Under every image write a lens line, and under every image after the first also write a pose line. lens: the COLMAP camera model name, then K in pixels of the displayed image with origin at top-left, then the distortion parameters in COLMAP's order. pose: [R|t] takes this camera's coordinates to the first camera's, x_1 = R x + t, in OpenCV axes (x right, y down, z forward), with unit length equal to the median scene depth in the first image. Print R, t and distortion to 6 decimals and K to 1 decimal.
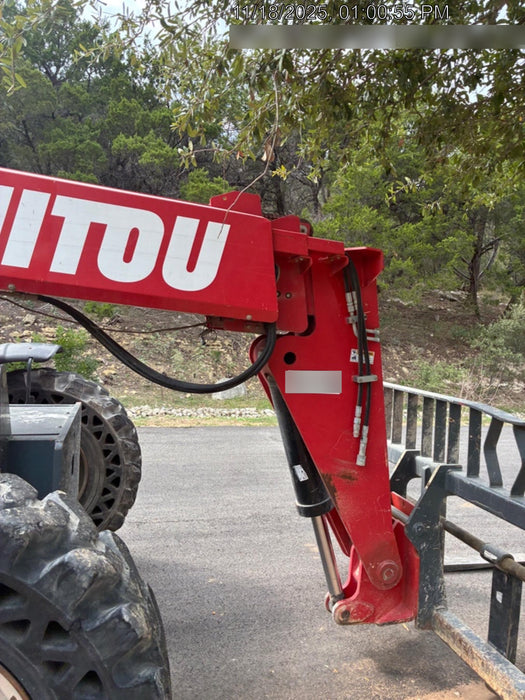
lens RADIAL K [[547.1, 0, 277.4], [0, 547.1, 326.9], [0, 0, 1]] dist [0.048155, -0.062002]
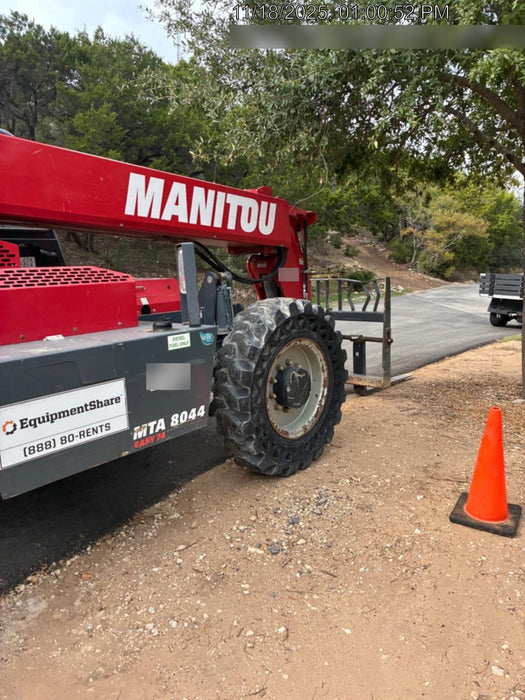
lens RADIAL K [[514.3, 0, 261.1], [0, 514.3, 342.5], [0, 0, 1]] dist [0.039785, -0.055694]
pose [[0.832474, -0.160218, 0.530393, -1.518201], [0.074840, 0.981021, 0.178876, -0.012798], [-0.548986, -0.109215, 0.828666, -0.873967]]
